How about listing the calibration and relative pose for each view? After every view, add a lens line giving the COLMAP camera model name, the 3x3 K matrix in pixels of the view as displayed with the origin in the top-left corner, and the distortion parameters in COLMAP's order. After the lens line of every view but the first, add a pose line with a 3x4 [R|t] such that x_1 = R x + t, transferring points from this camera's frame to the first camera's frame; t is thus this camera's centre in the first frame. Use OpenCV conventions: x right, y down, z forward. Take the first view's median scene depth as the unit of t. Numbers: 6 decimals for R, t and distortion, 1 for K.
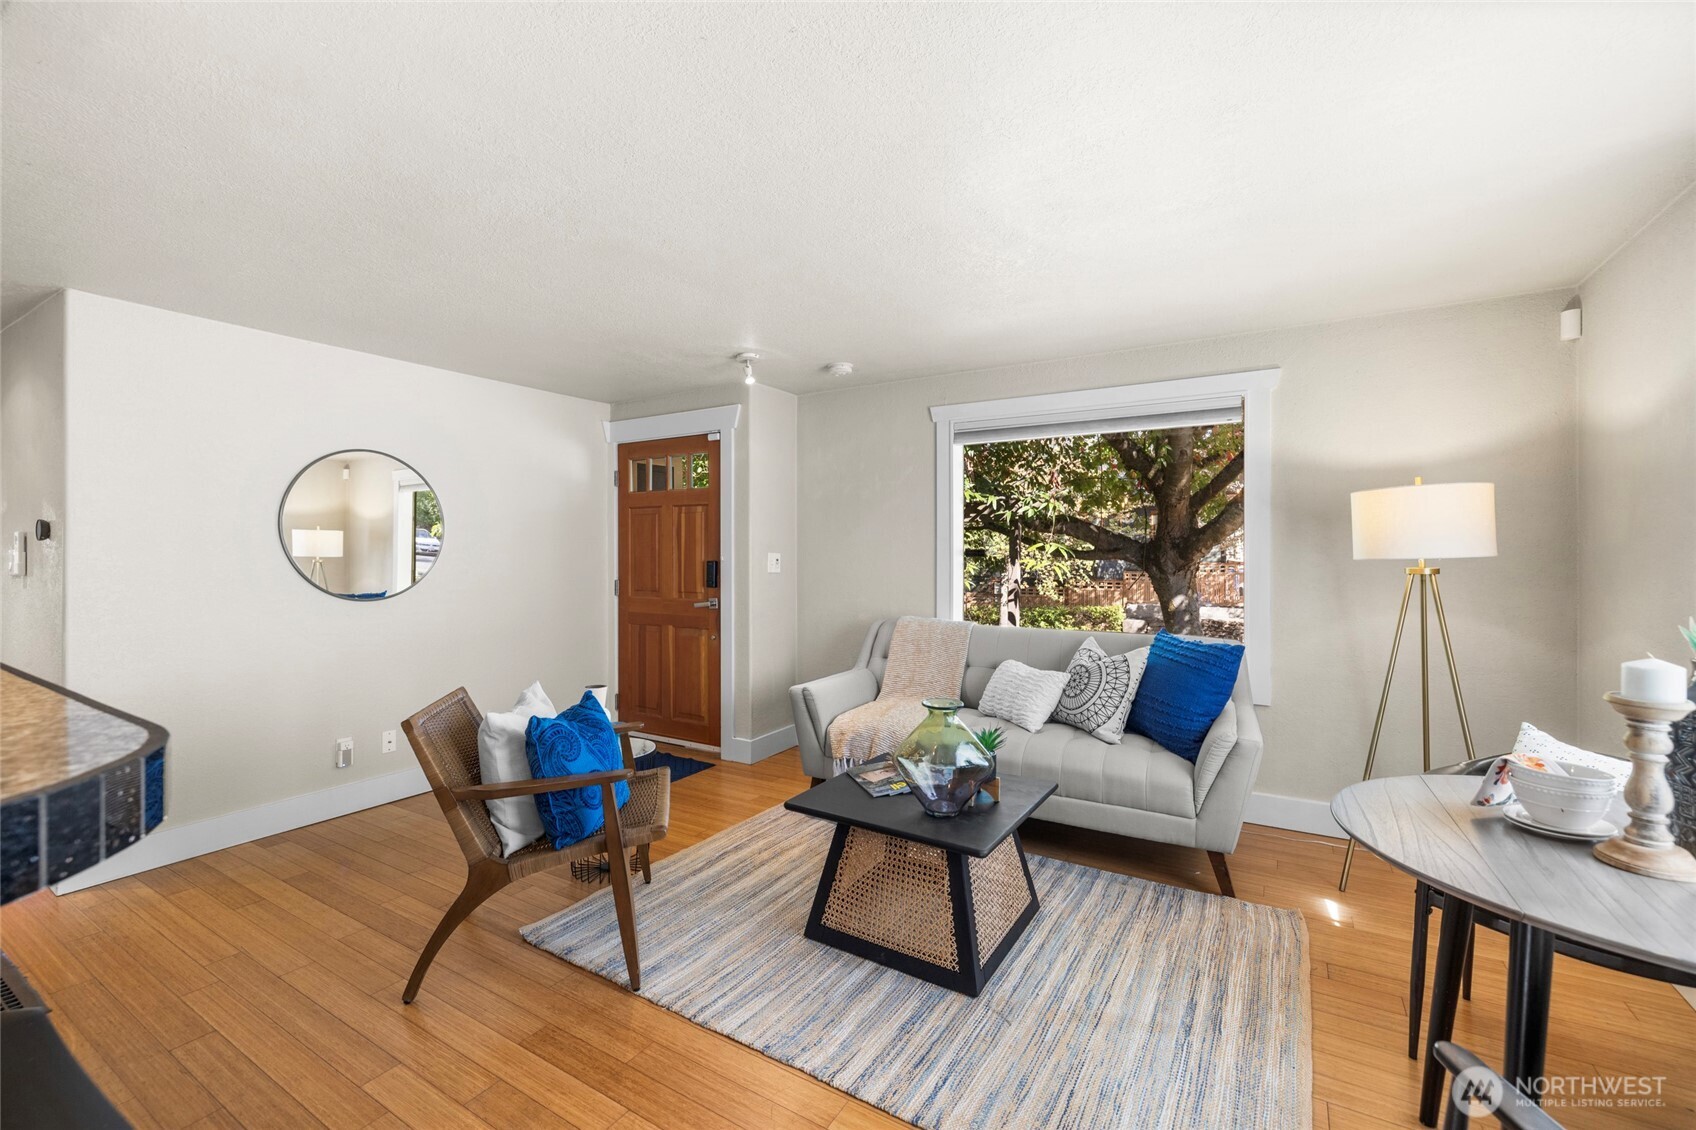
lens RADIAL K [[712.0, 0, 839.8], [0, 712.0, 555.0], [0, 0, 1]] dist [0.000033, -0.000117]
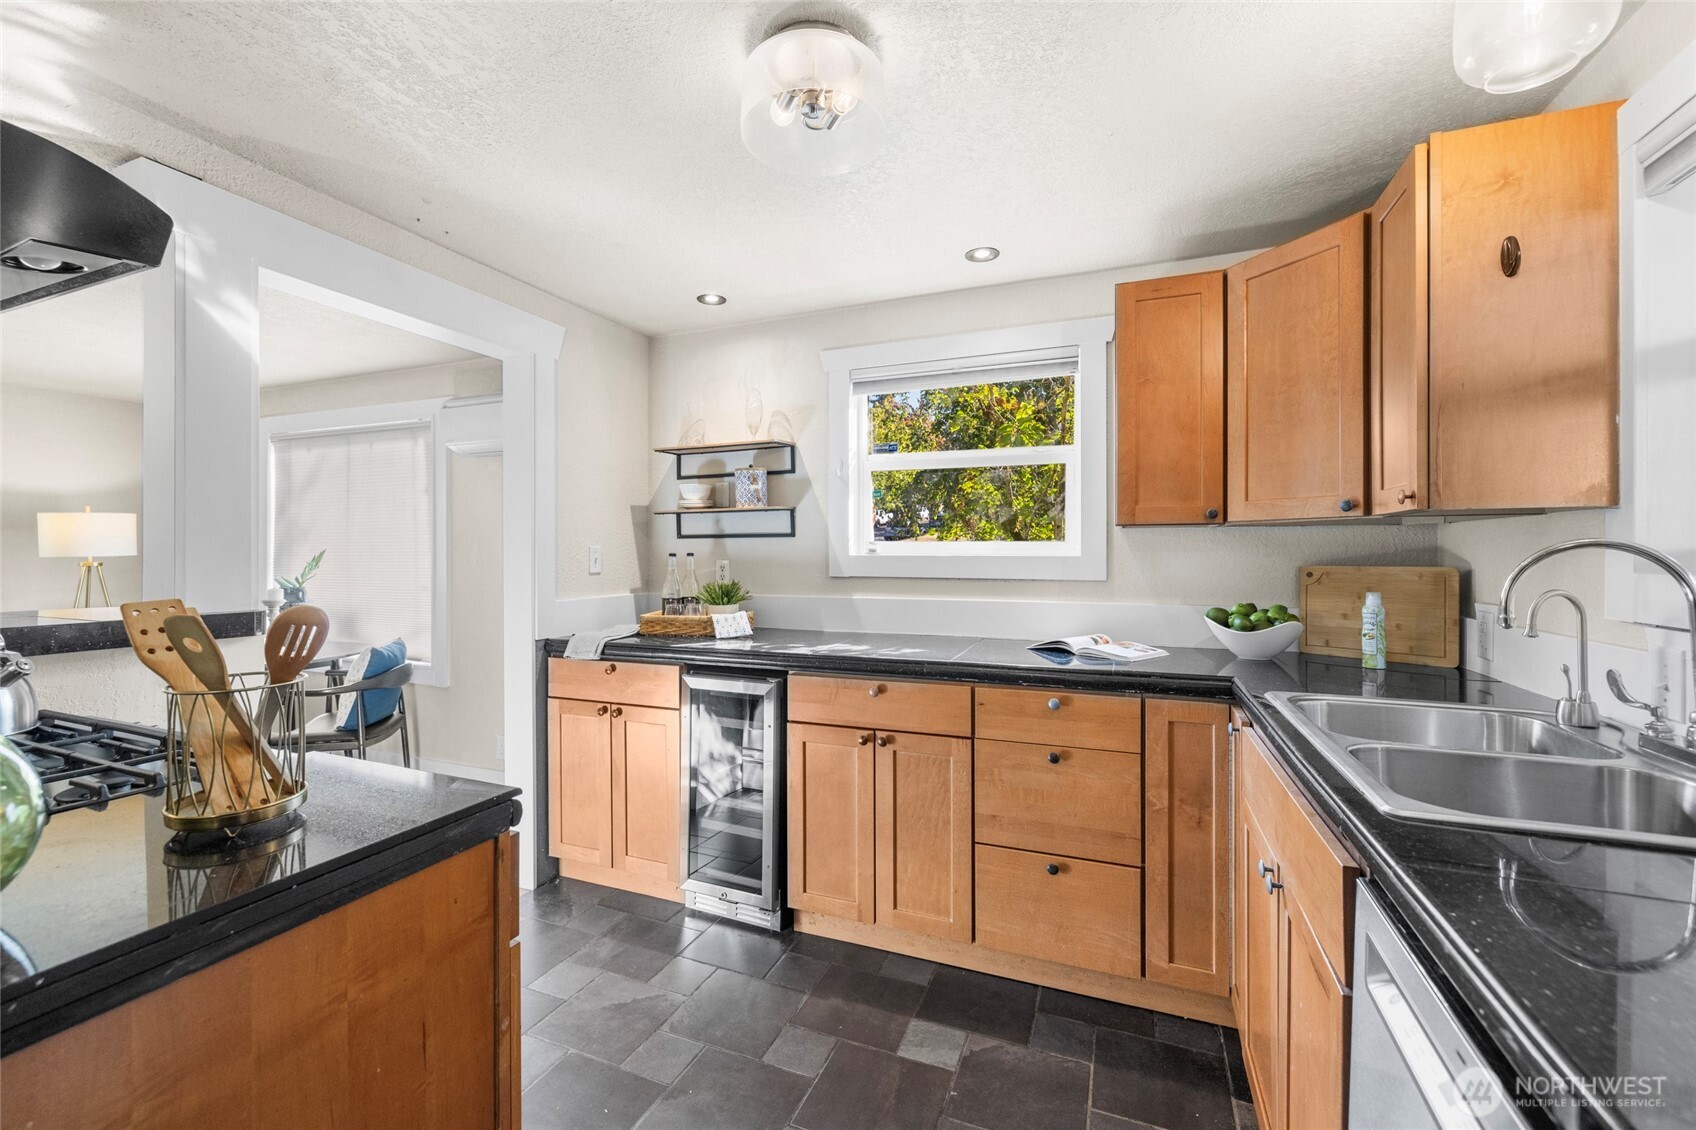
lens RADIAL K [[712.0, 0, 831.5], [0, 712.0, 548.3], [0, 0, 1]] dist [0.000033, -0.000117]
pose [[-0.151669, 0.007328, 0.988404, -0.736878], [0.003093, 0.999971, -0.006939, 0.001259], [-0.988426, 0.002005, -0.151688, -0.299209]]
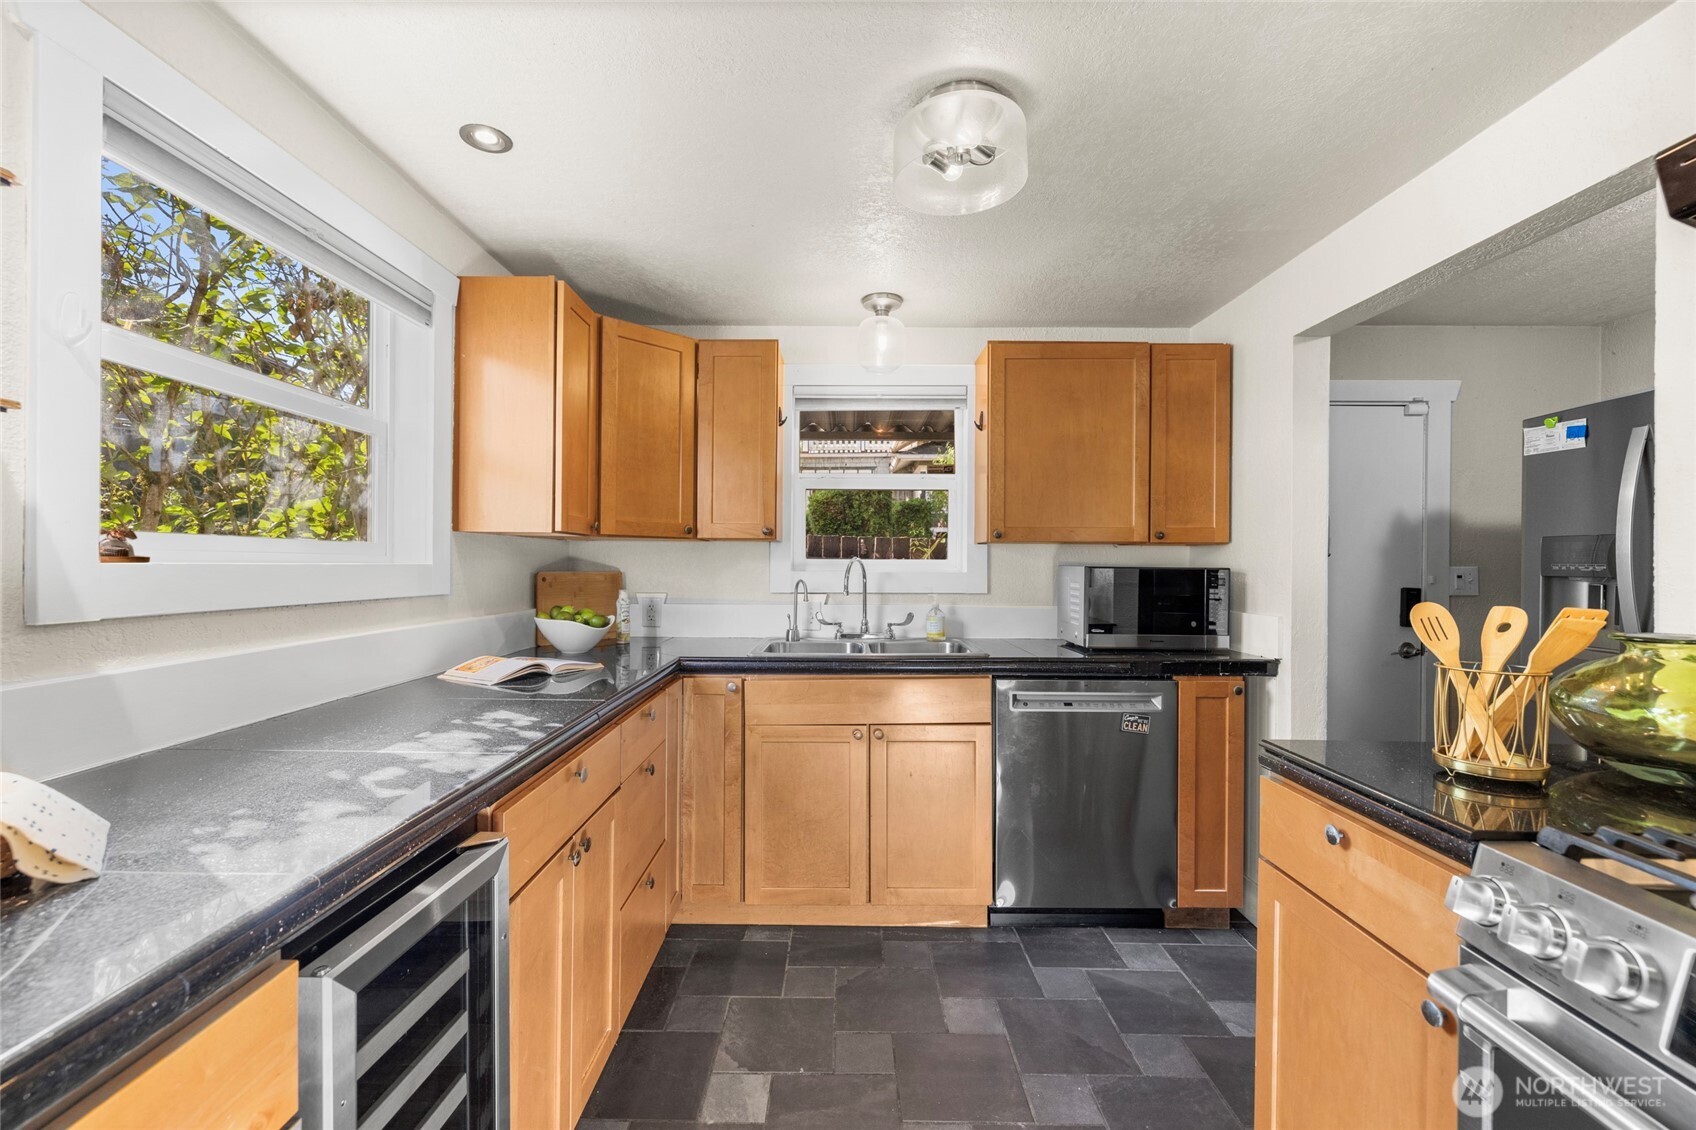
lens RADIAL K [[712.0, 0, 839.7], [0, 712.0, 563.1], [0, 0, 1]] dist [0.000033, -0.000117]
pose [[-0.857081, -0.001901, -0.515179, -0.070097], [-0.003281, 0.999993, 0.001767, 0.002061], [0.515172, 0.003205, -0.857081, -0.019349]]
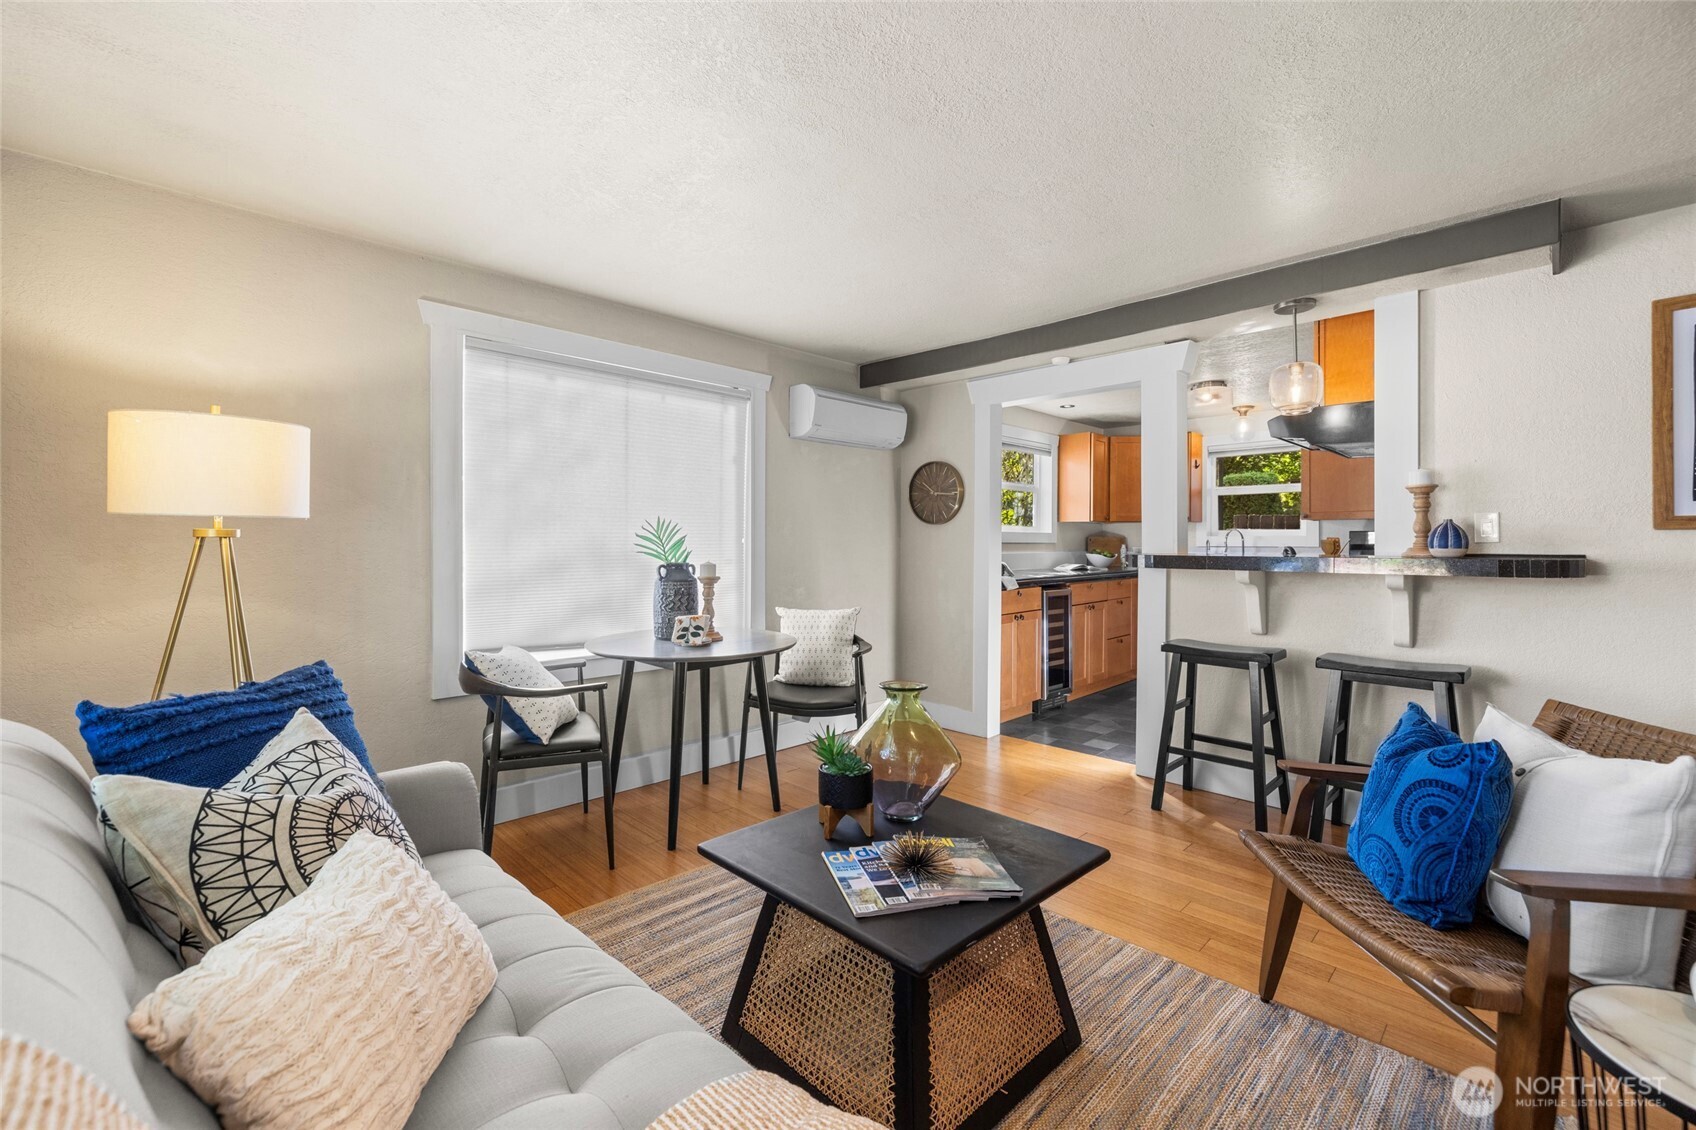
lens RADIAL K [[712.0, 0, 838.5], [0, 712.0, 543.4], [0, 0, 1]] dist [0.000033, -0.000117]
pose [[-0.972641, 0.001289, 0.232308, 0.014152], [0.001924, 0.999995, 0.002508, 0.024180], [-0.232303, 0.002886, -0.972639, 1.104574]]
